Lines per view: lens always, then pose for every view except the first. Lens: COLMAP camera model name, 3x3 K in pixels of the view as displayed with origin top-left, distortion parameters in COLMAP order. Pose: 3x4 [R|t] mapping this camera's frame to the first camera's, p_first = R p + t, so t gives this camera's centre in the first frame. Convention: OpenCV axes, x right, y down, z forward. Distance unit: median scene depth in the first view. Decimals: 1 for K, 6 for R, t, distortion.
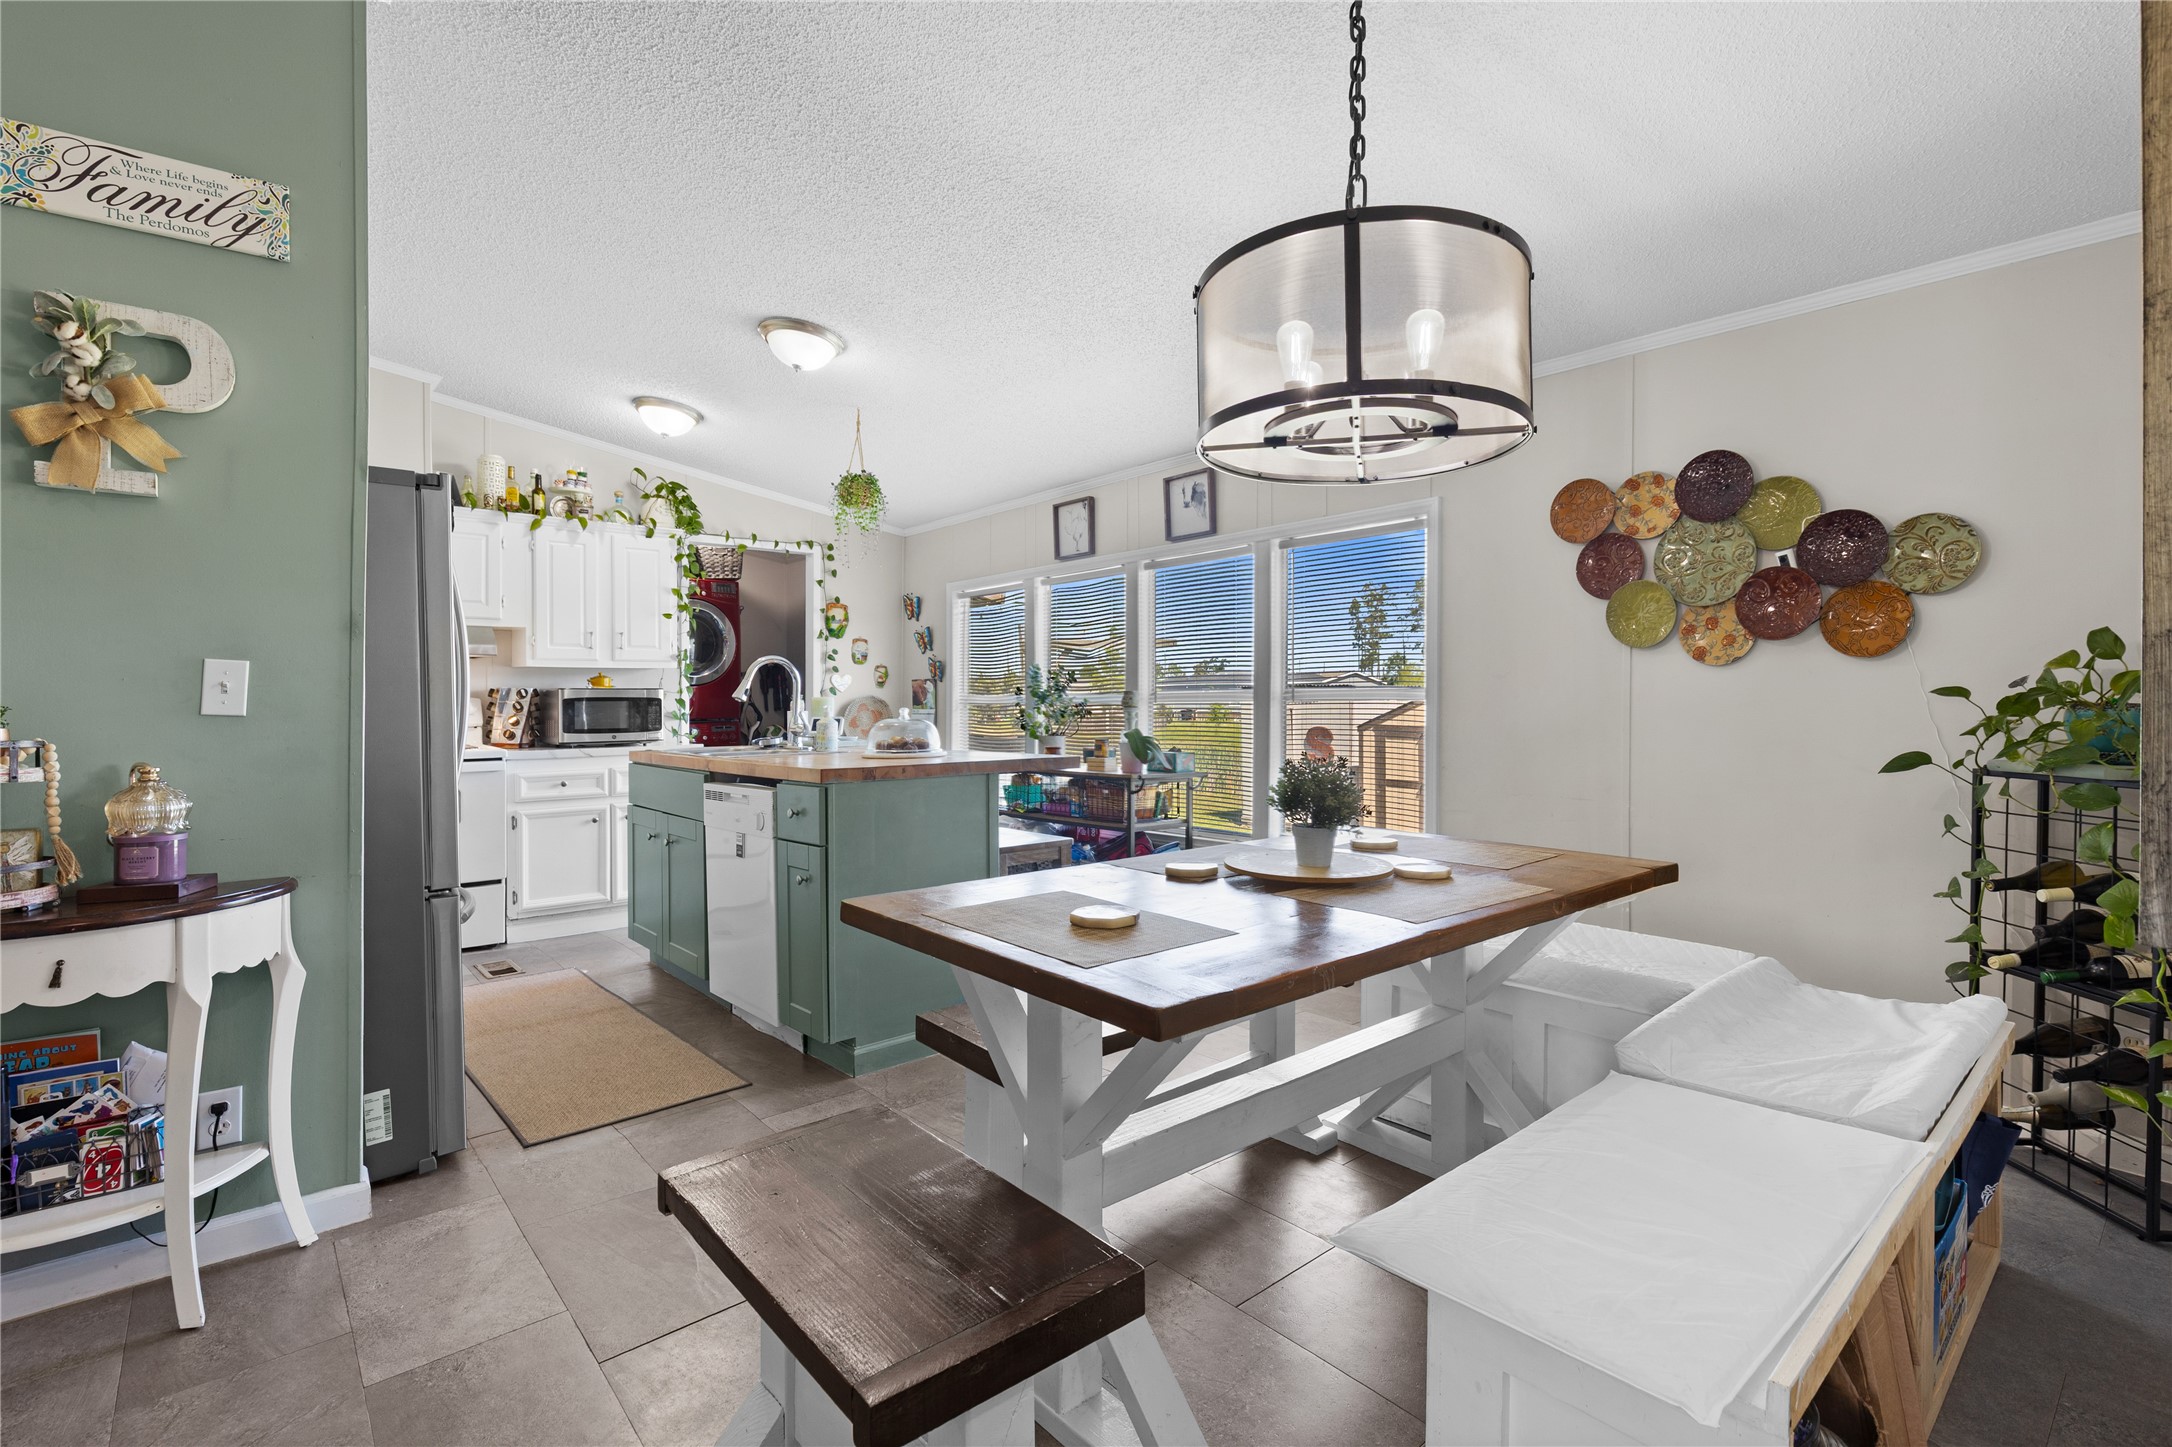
lens RADIAL K [[1000.4, 0, 1102.3], [0, 1000.4, 702.0], [0, 0, 1]] dist [-0.011906, 0.000089]
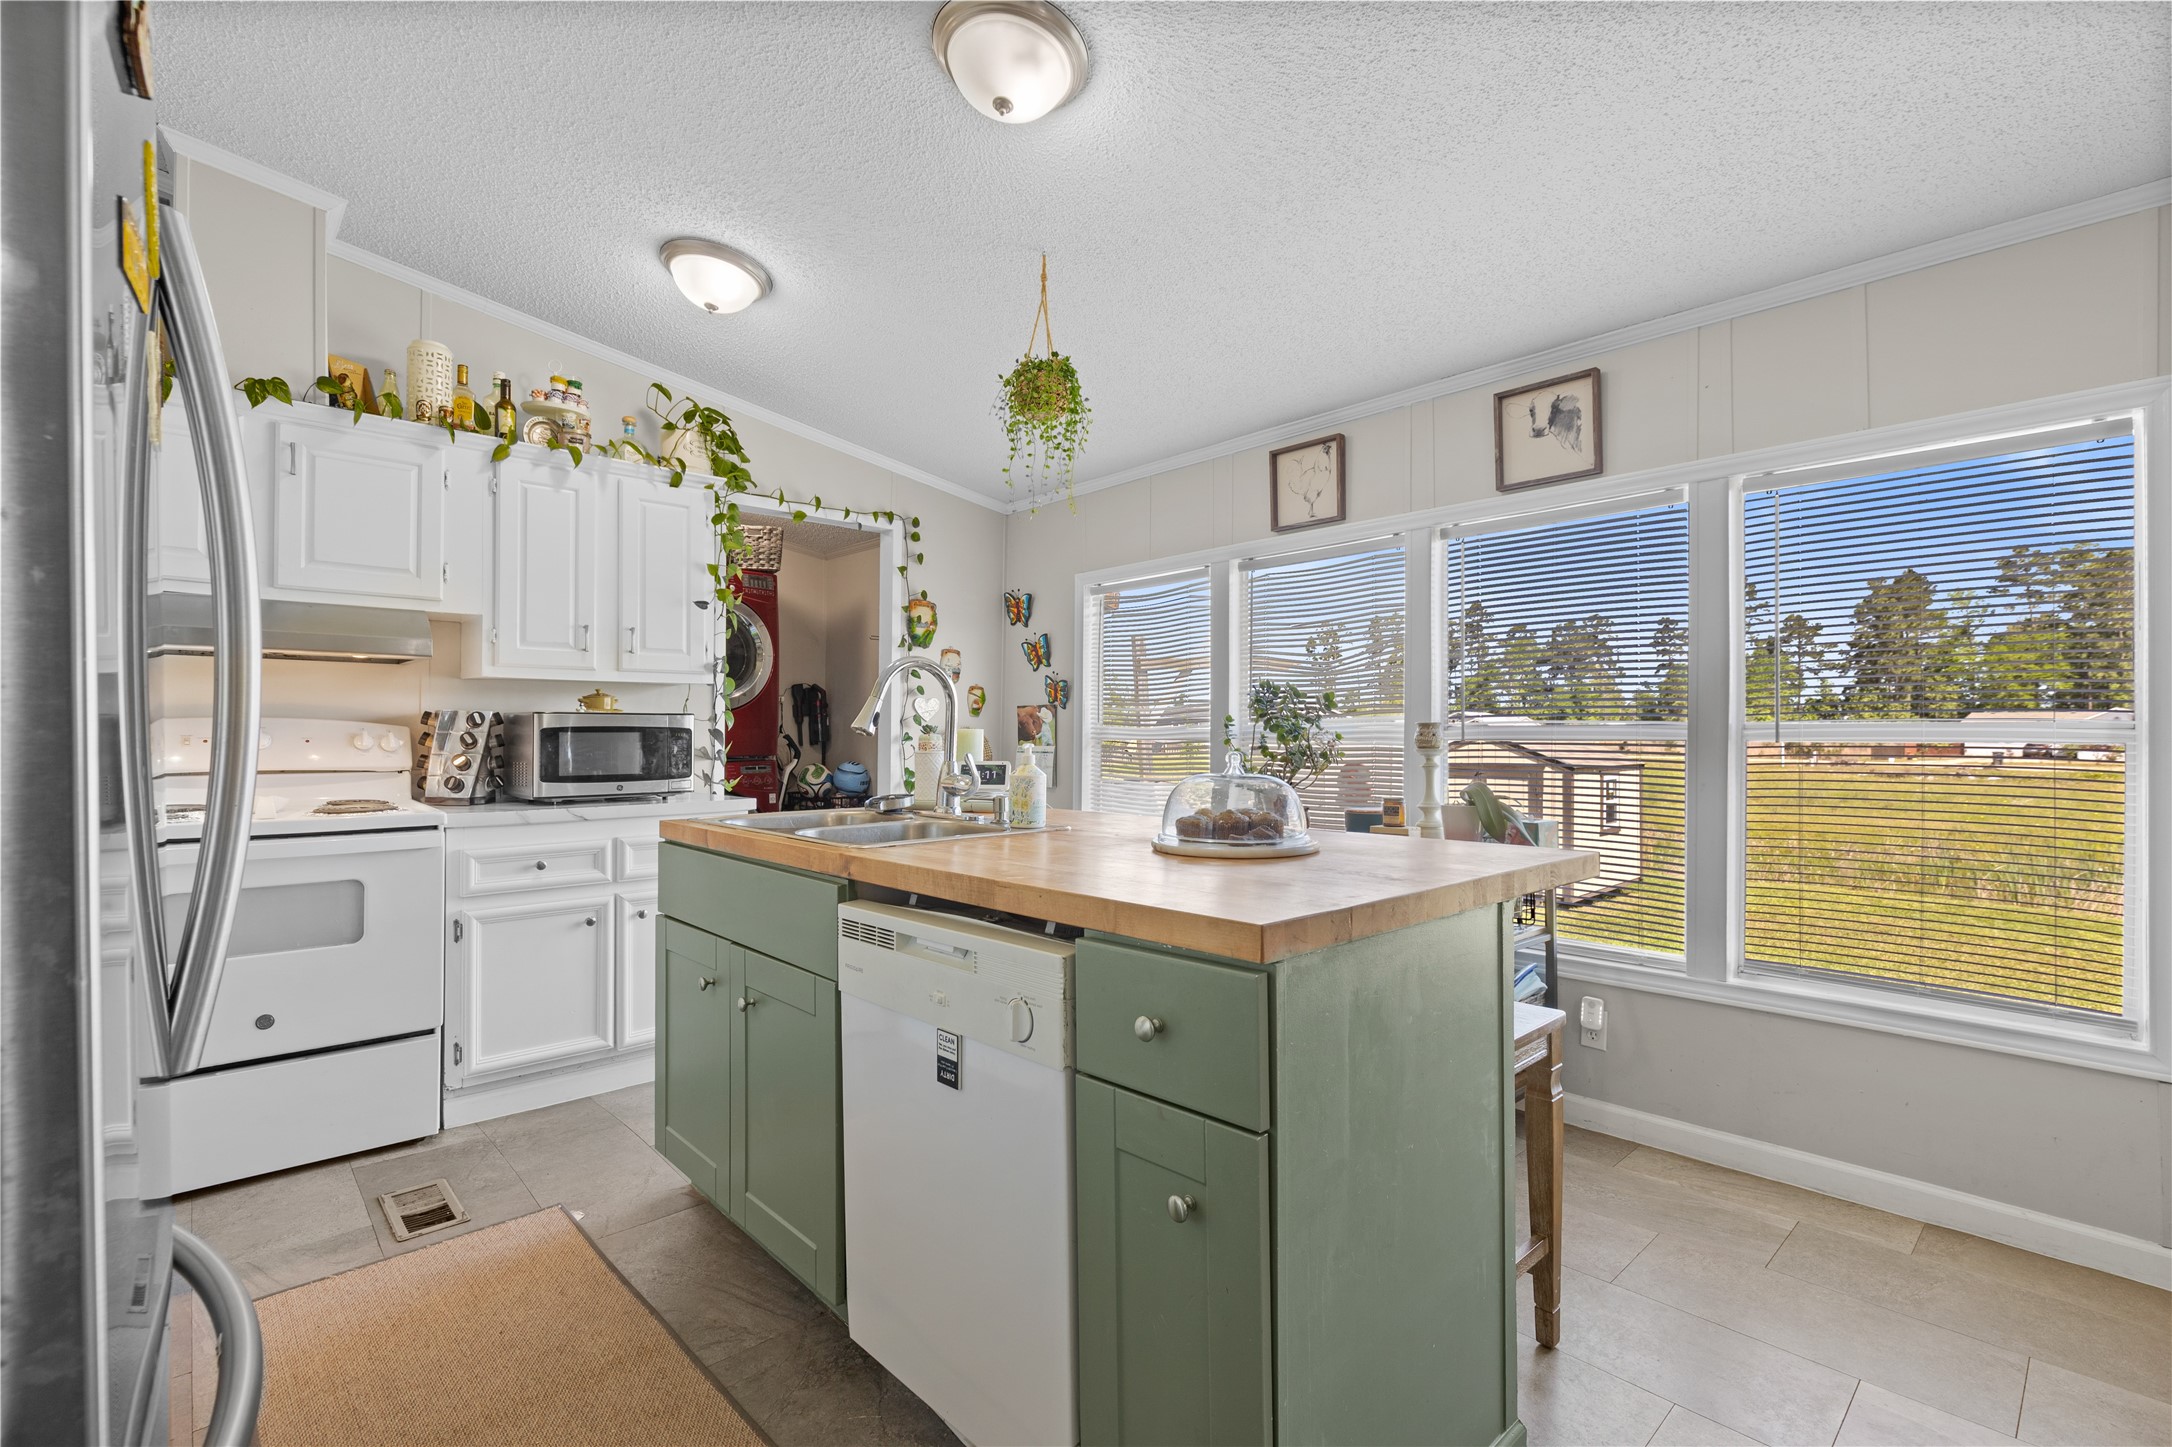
lens RADIAL K [[967.5, 0, 1098.5], [0, 967.5, 728.1], [0, 0, 1]] dist [-0.010383, -0.000164]
pose [[0.999423, 0.007317, 0.033157, -0.198847], [-0.007097, 0.999952, -0.006765, -0.001593], [-0.033205, 0.006526, 0.999427, 0.361132]]
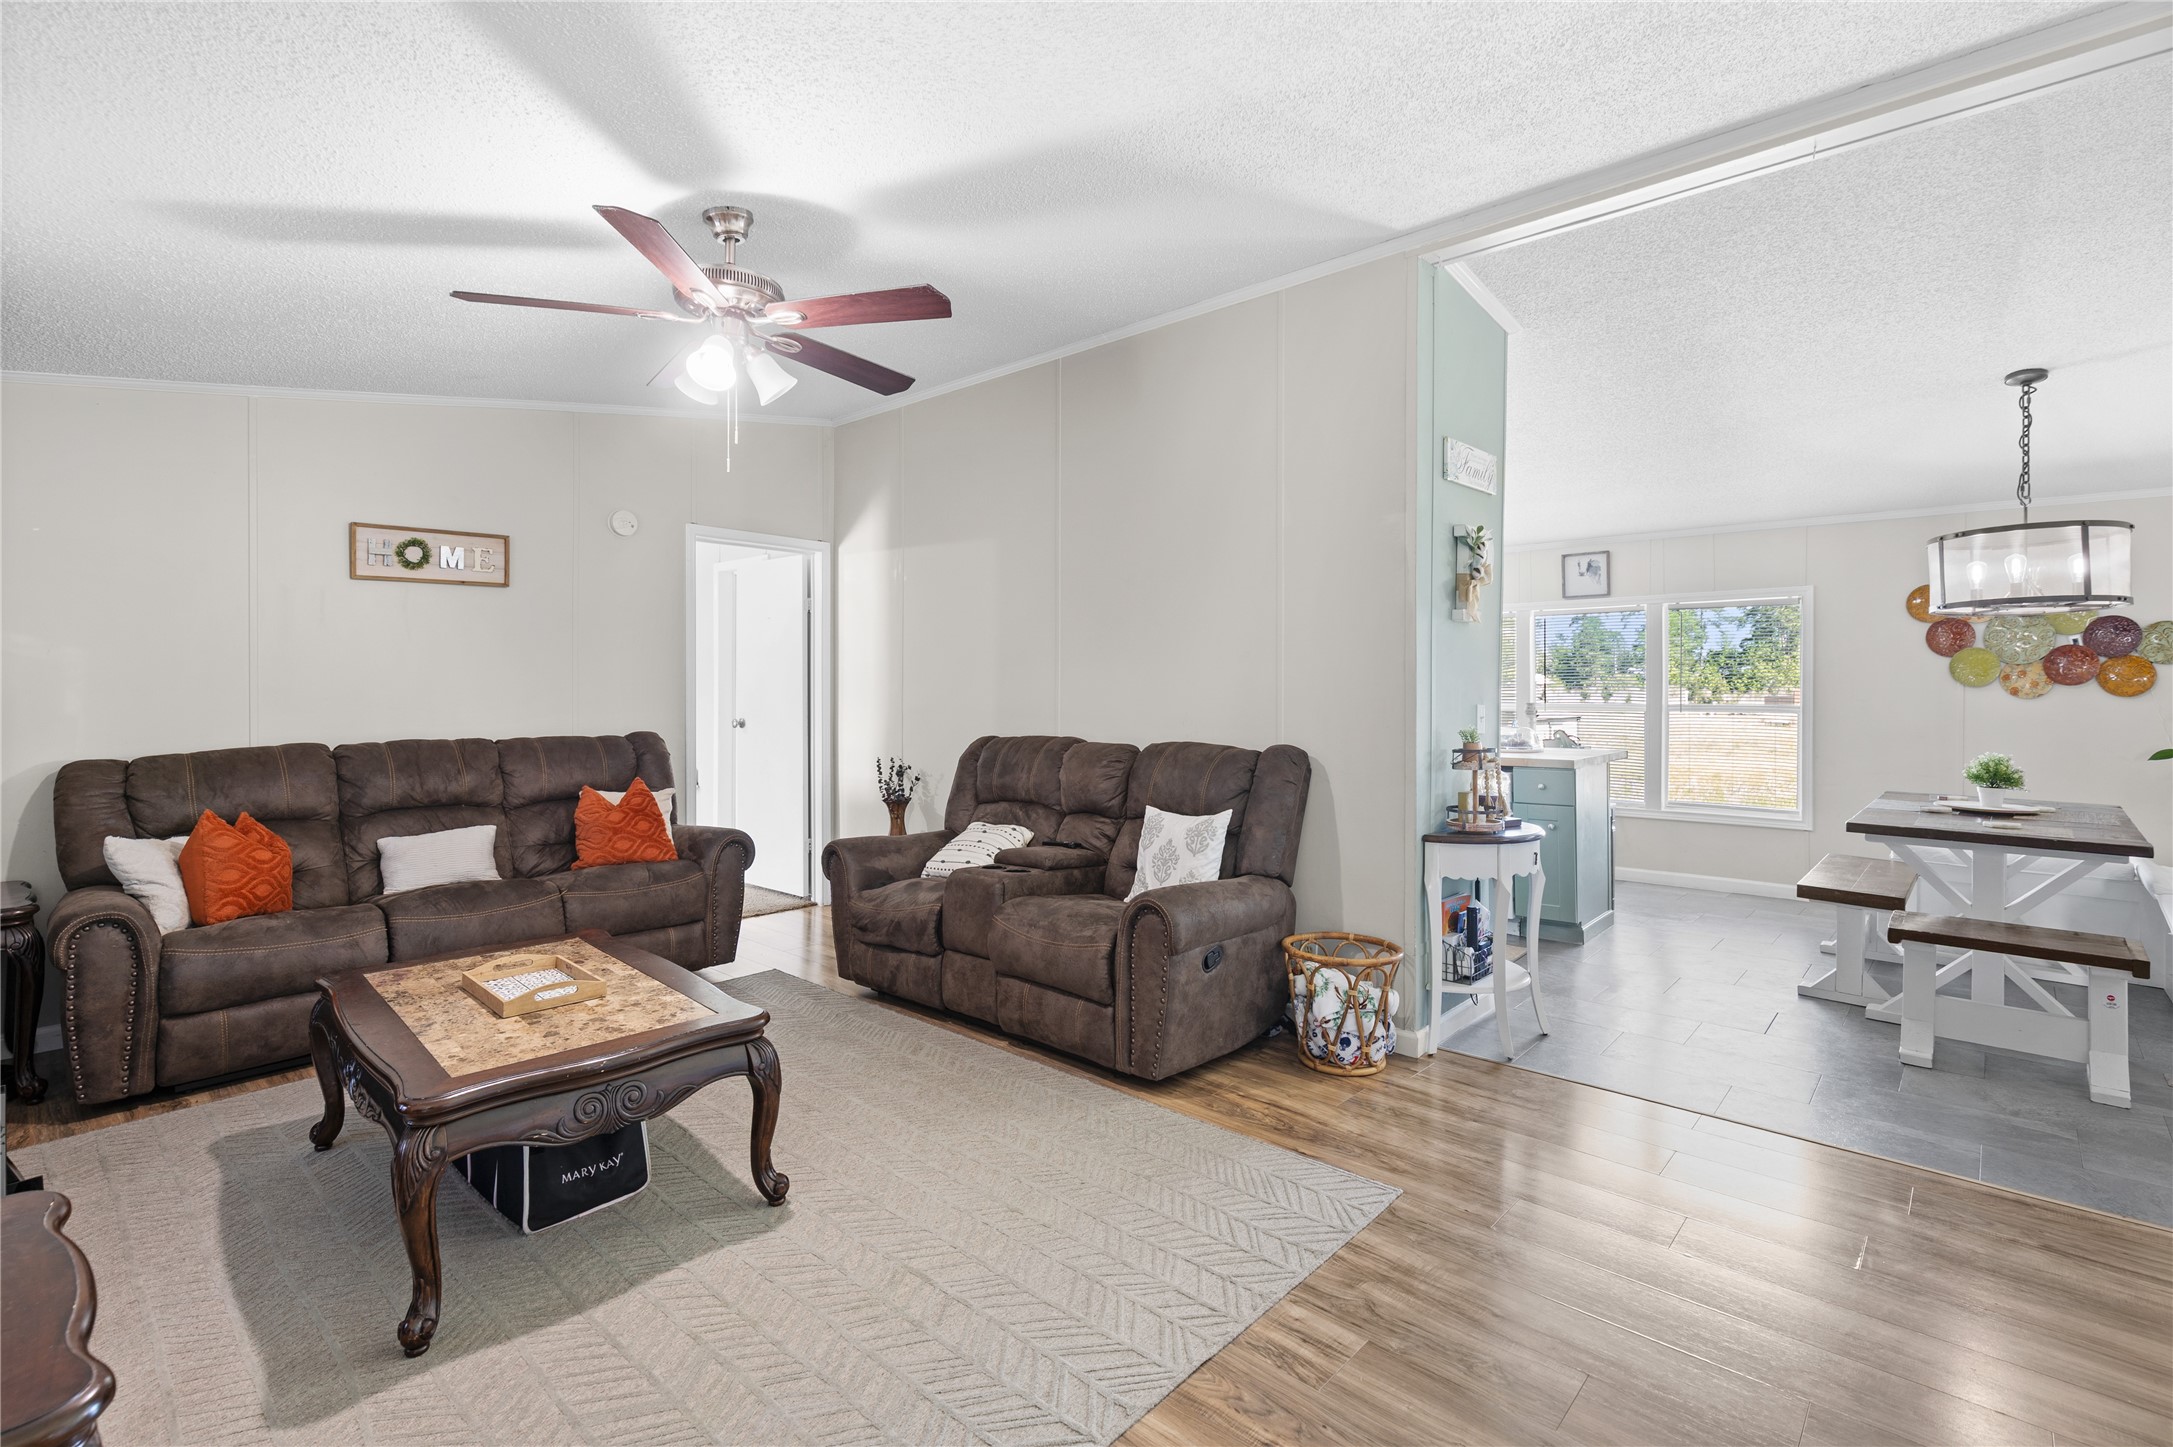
lens RADIAL K [[1000.9, 0, 1102.8], [0, 1000.9, 702.0], [0, 0, 1]] dist [-0.011906, 0.000089]
pose [[0.992122, -0.001888, 0.125263, -0.710768], [-0.000085, 0.999876, 0.015741, -0.033899], [-0.125277, -0.015627, 0.991999, -0.305319]]
